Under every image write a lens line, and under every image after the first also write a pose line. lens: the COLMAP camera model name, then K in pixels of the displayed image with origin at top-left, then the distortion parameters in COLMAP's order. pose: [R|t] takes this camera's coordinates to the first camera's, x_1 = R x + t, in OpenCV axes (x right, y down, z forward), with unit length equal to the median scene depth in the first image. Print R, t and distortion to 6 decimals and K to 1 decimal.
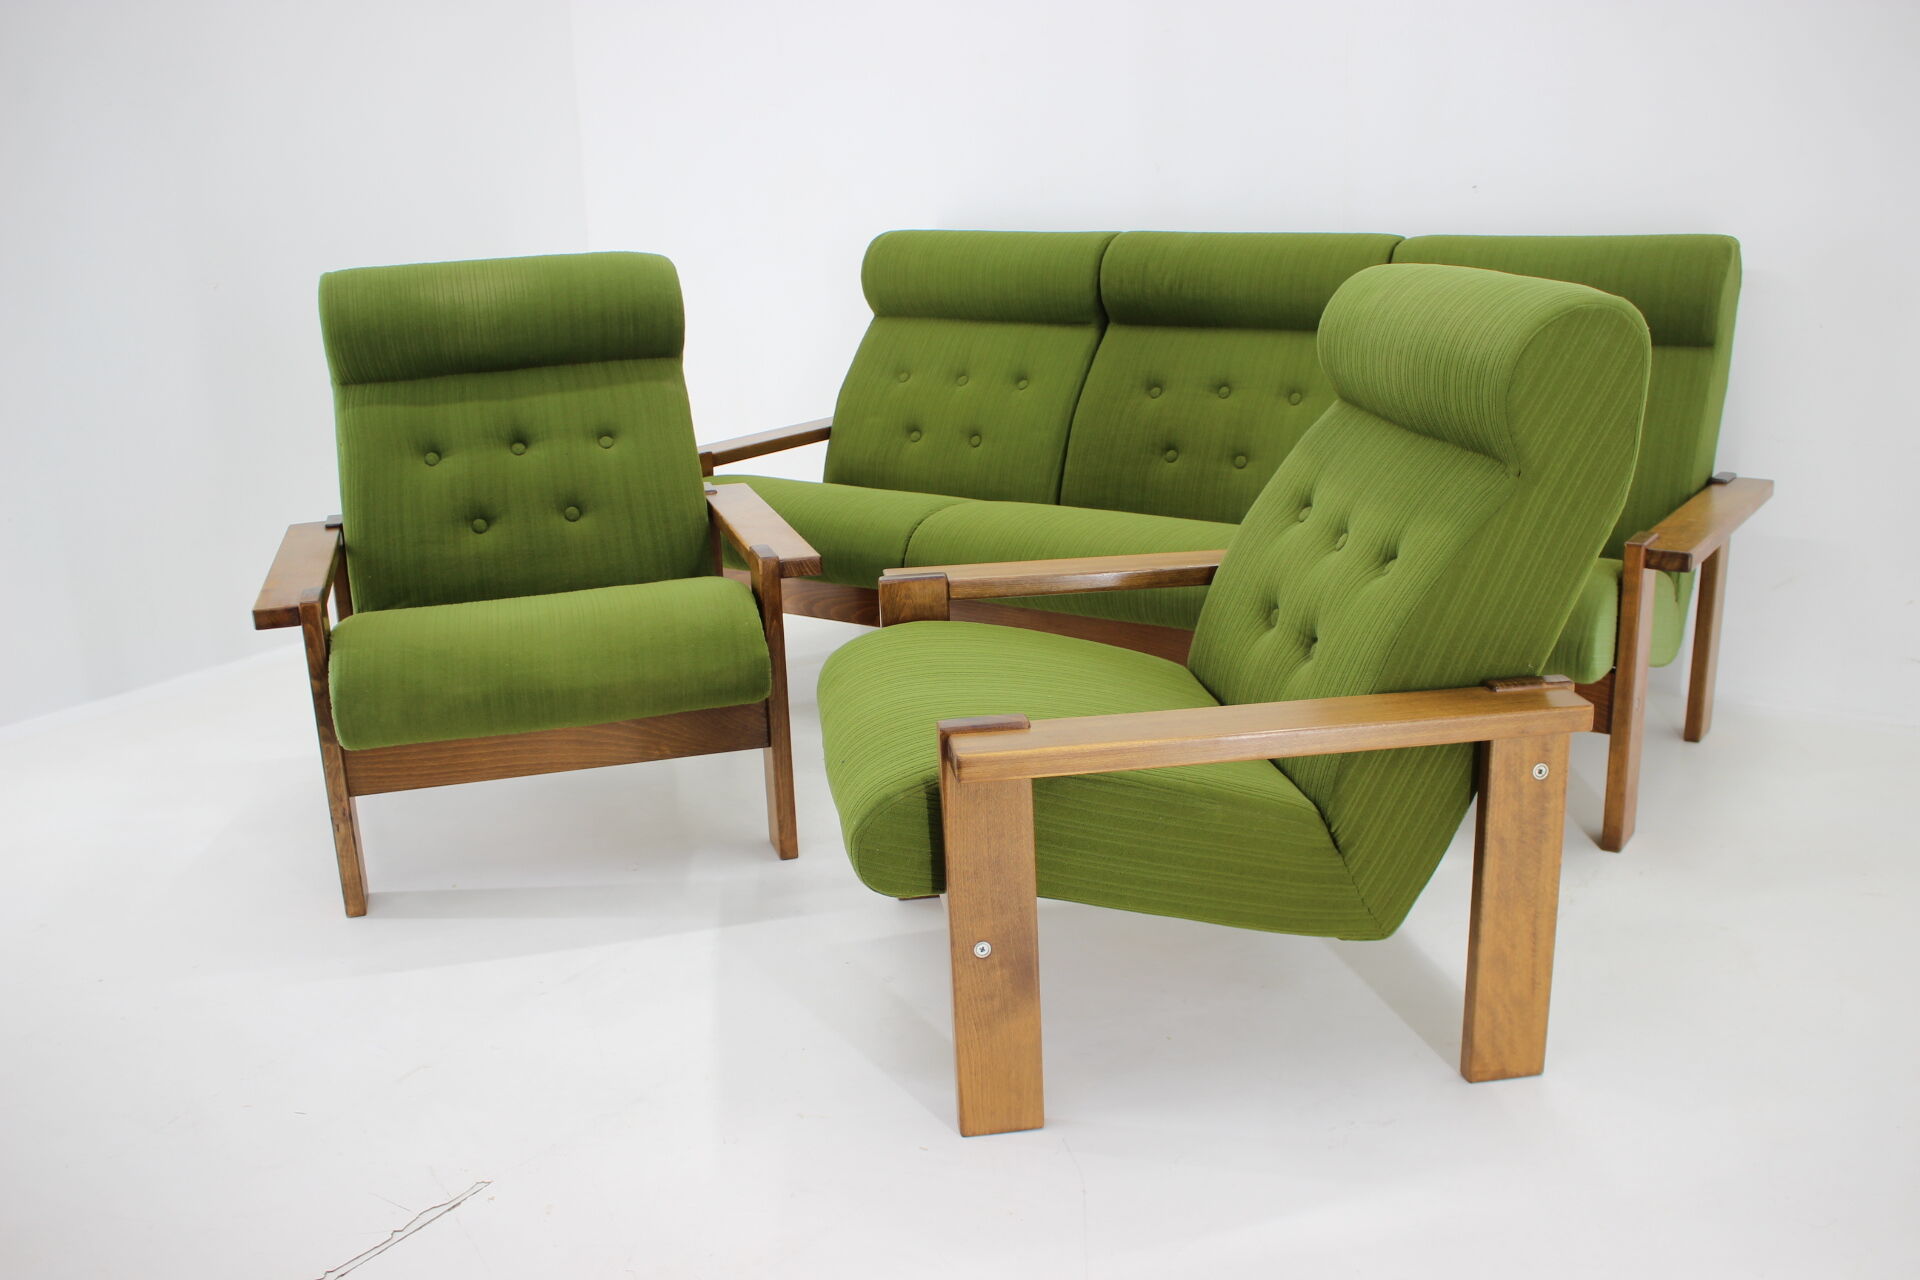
lens RADIAL K [[1711.1, 0, 960.0], [0, 1711.1, 640.0], [0, 0, 1]] dist [-0.171749, 0.166973]
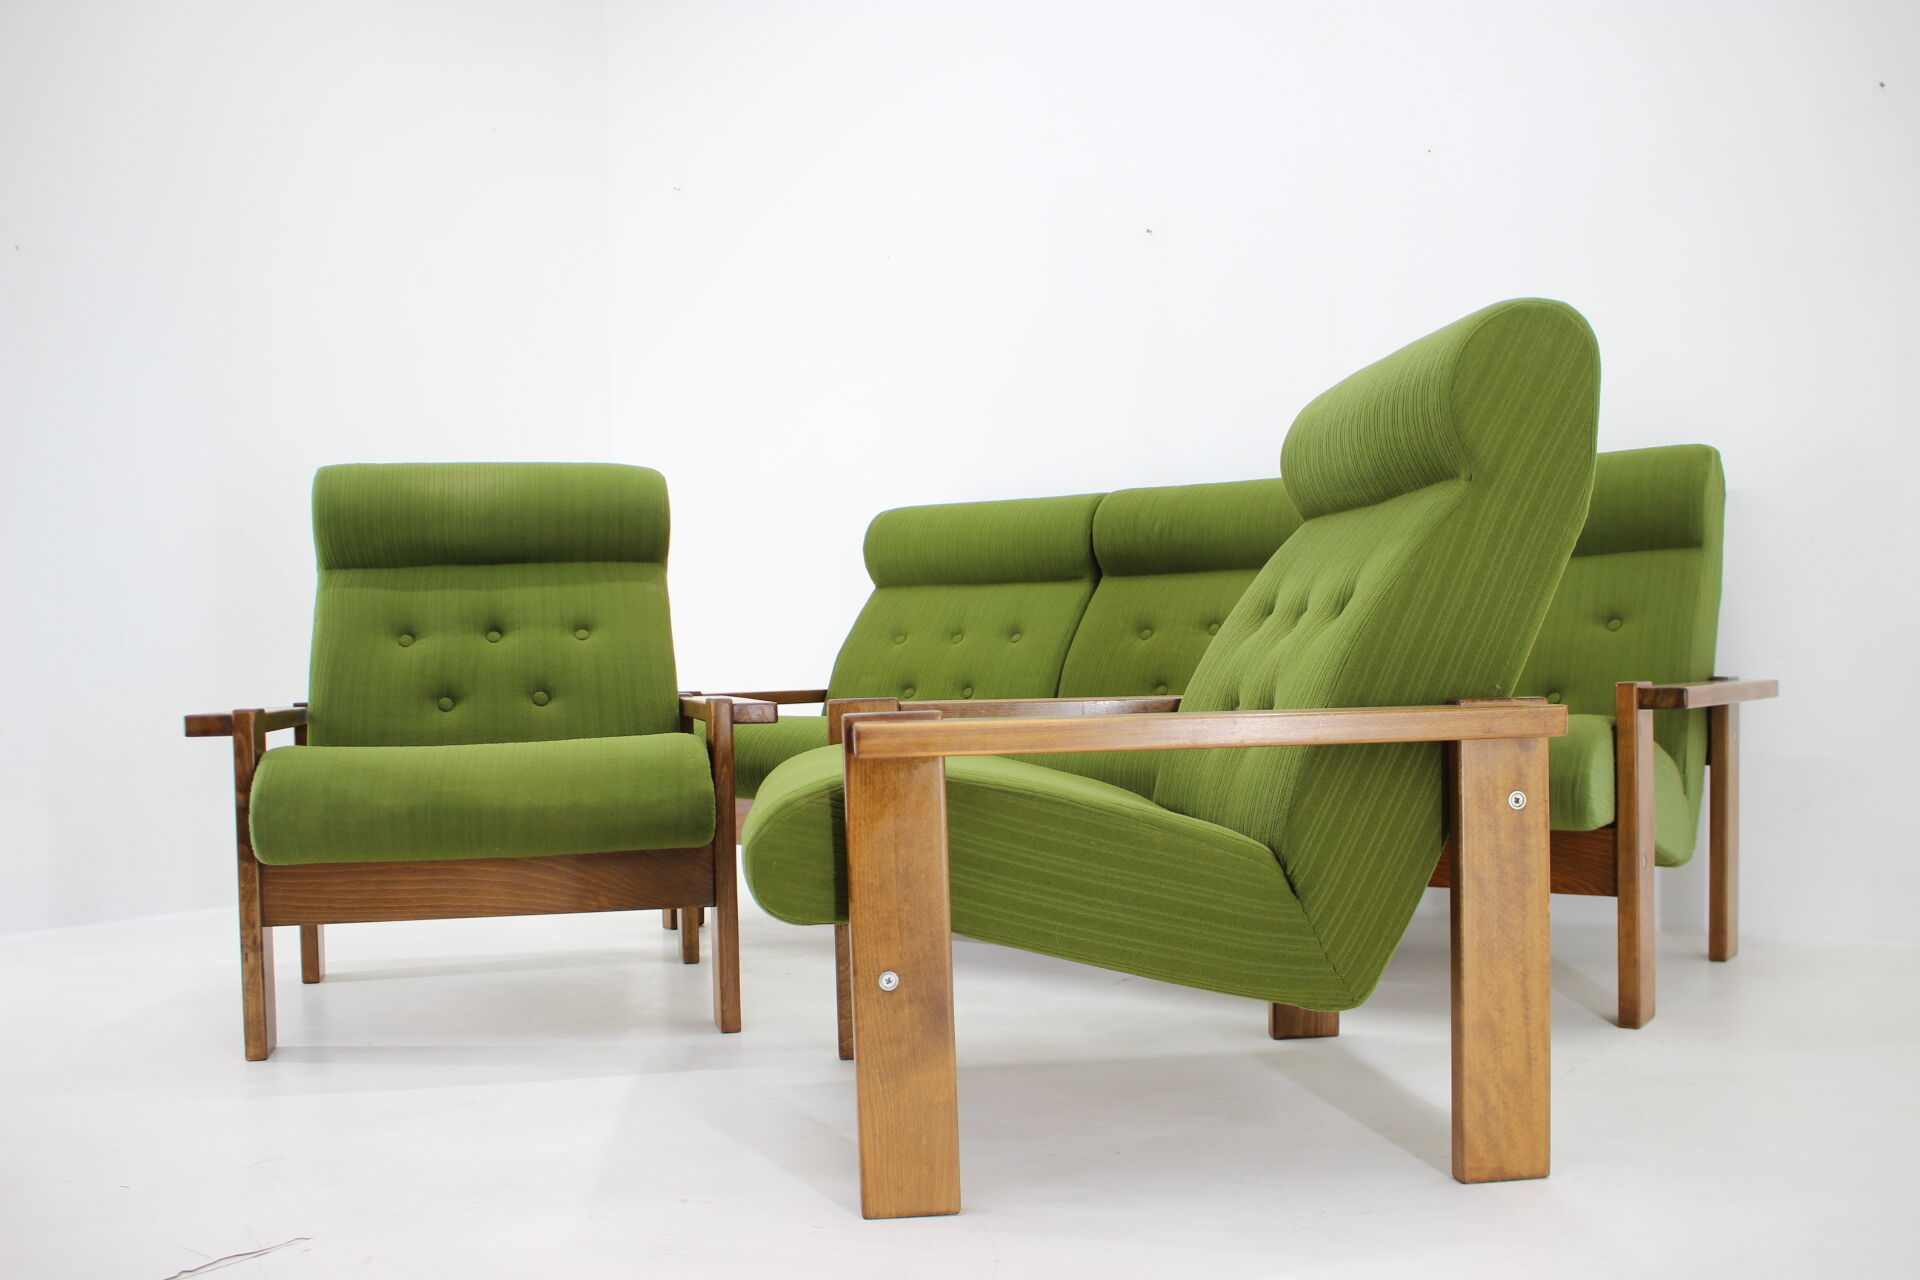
lens RADIAL K [[1664.3, 0, 960.0], [0, 1664.3, 640.0], [0, 0, 1]] dist [-0.170477, 0.156862]
pose [[0.999335, 0.013279, -0.033970, 0.058336], [-0.022046, 0.961881, -0.272578, 0.185244], [0.029056, 0.273146, 0.961534, 0.097135]]
